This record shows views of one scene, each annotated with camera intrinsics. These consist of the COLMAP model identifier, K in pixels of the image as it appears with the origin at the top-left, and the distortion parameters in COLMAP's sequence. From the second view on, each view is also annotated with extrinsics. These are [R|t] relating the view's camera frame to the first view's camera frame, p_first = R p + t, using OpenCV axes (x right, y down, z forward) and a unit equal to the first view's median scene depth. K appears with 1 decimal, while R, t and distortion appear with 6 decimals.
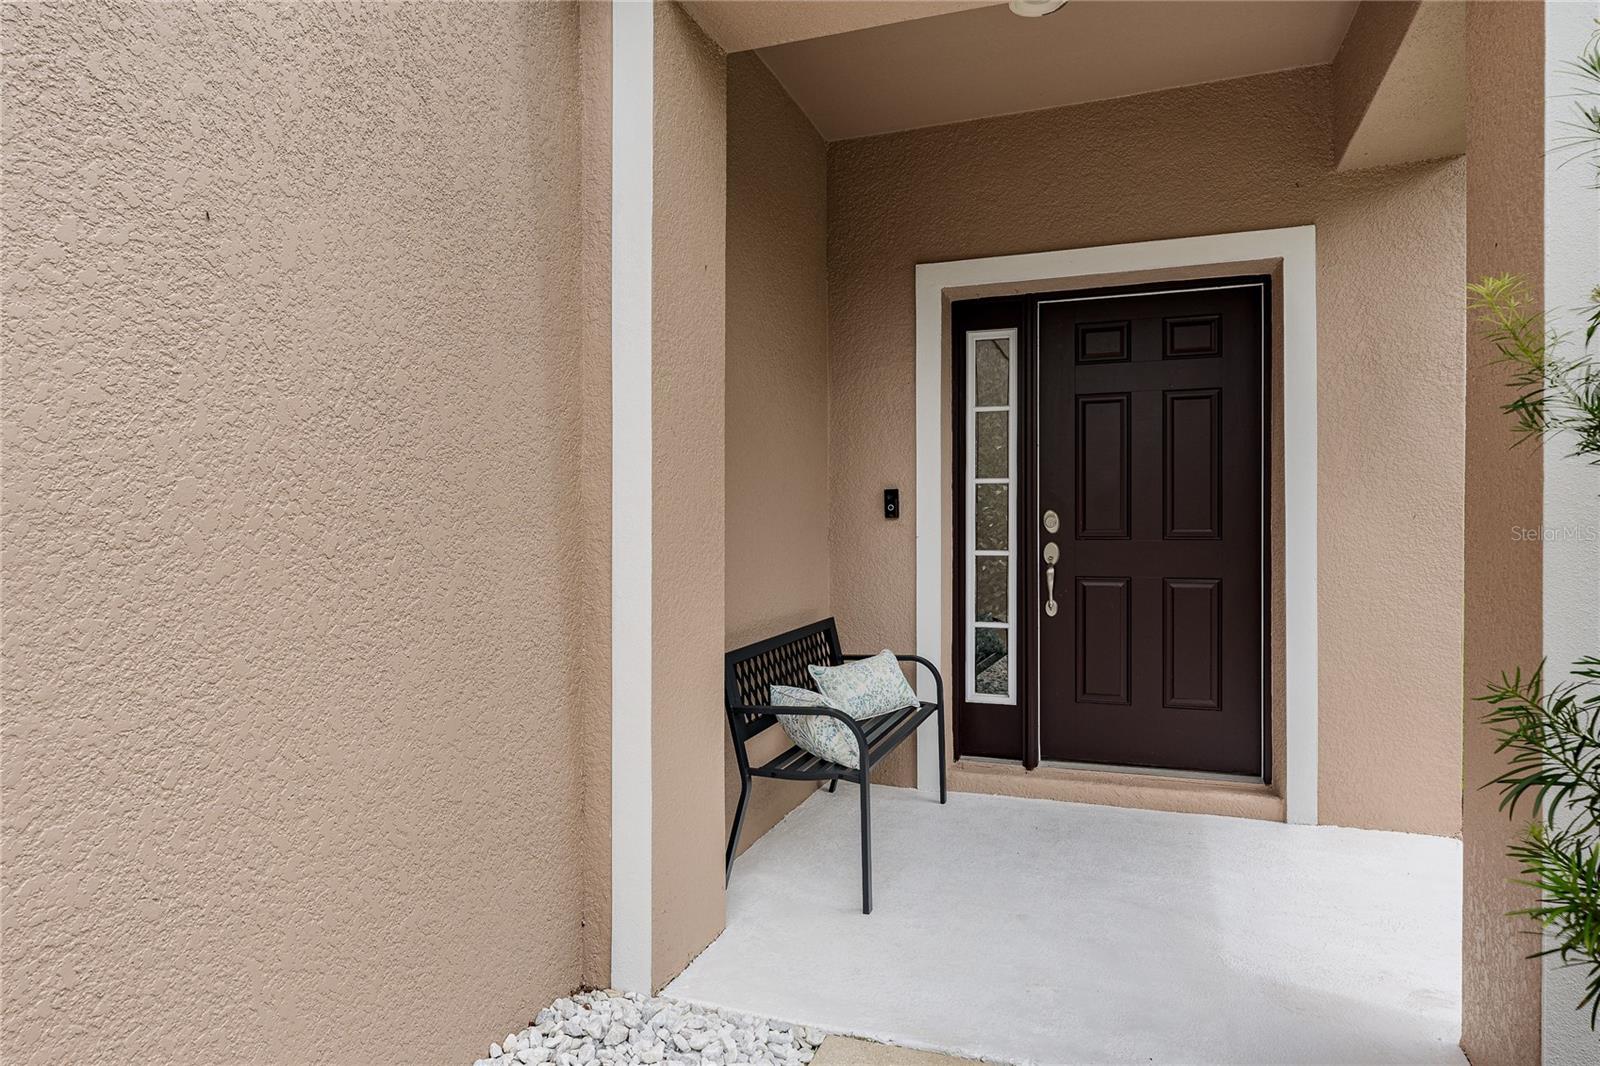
lens RADIAL K [[932.5, 0, 795.4], [0, 932.5, 534.0], [0, 0, 1]] dist [0.000942, -0.000105]
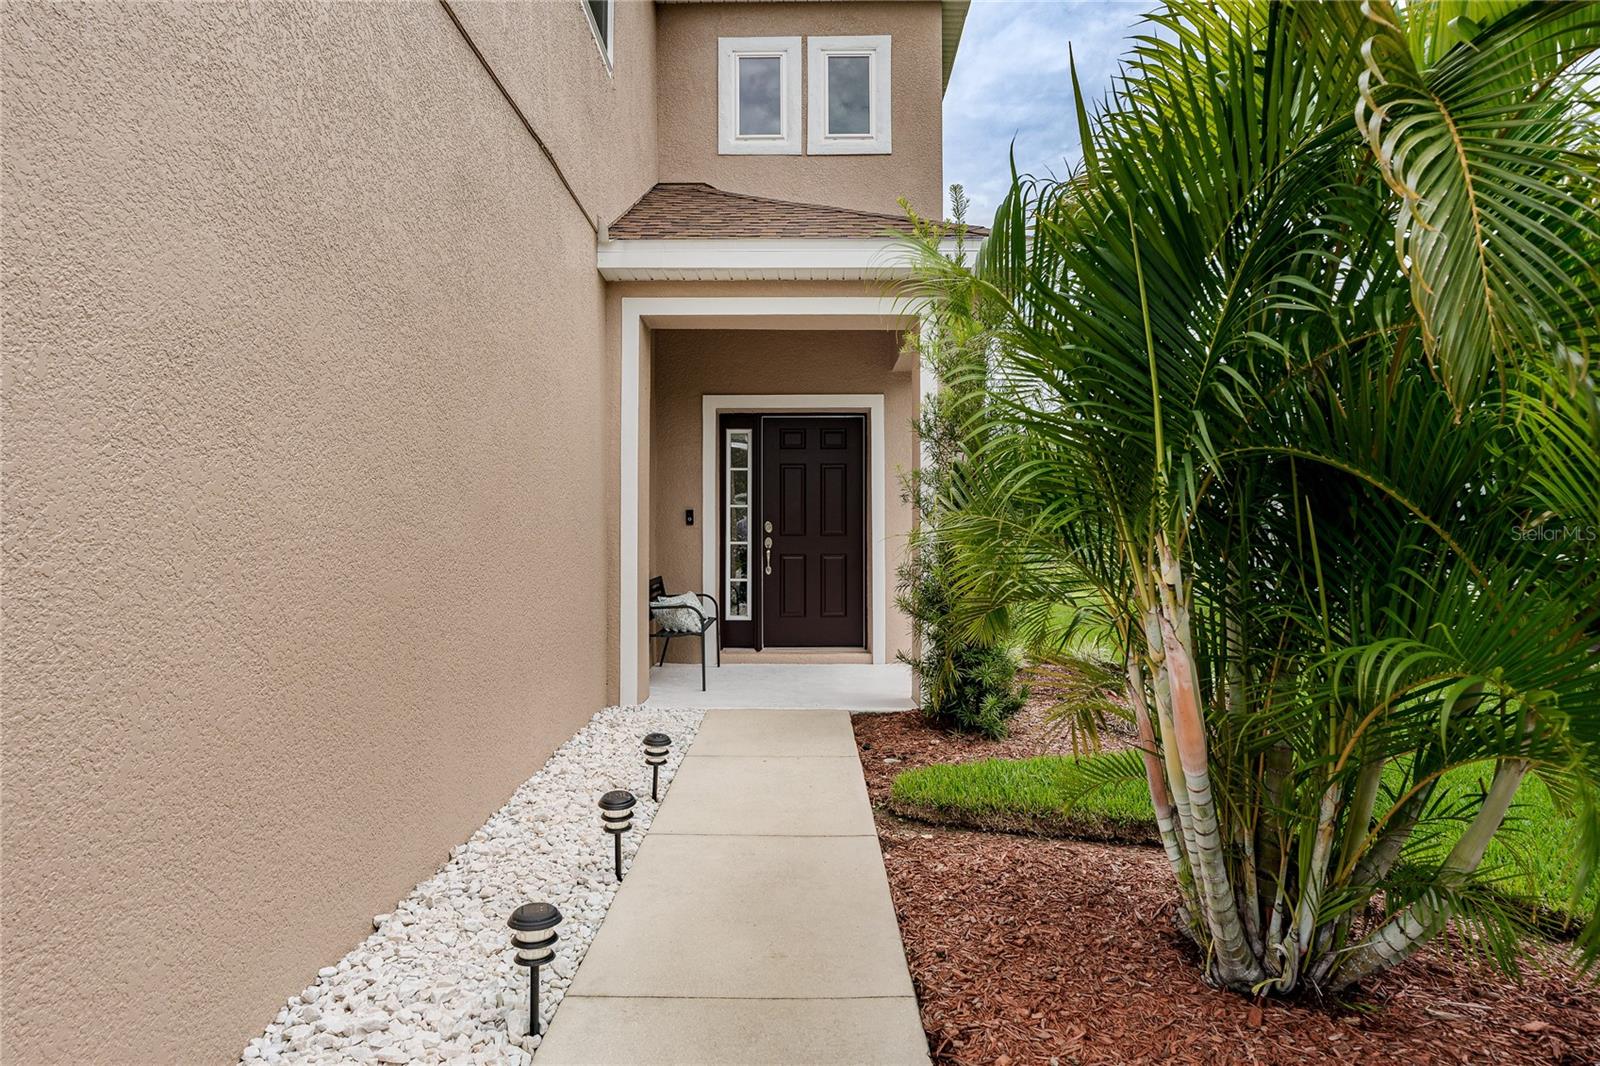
lens RADIAL K [[932.5, 0, 800.1], [0, 932.5, 533.5], [0, 0, 1]] dist [0.000942, -0.000105]
pose [[0.940713, 0.002389, 0.339196, -0.337843], [0.001796, 0.999926, -0.012024, 0.024731], [-0.339200, 0.011920, 0.940639, -0.897235]]
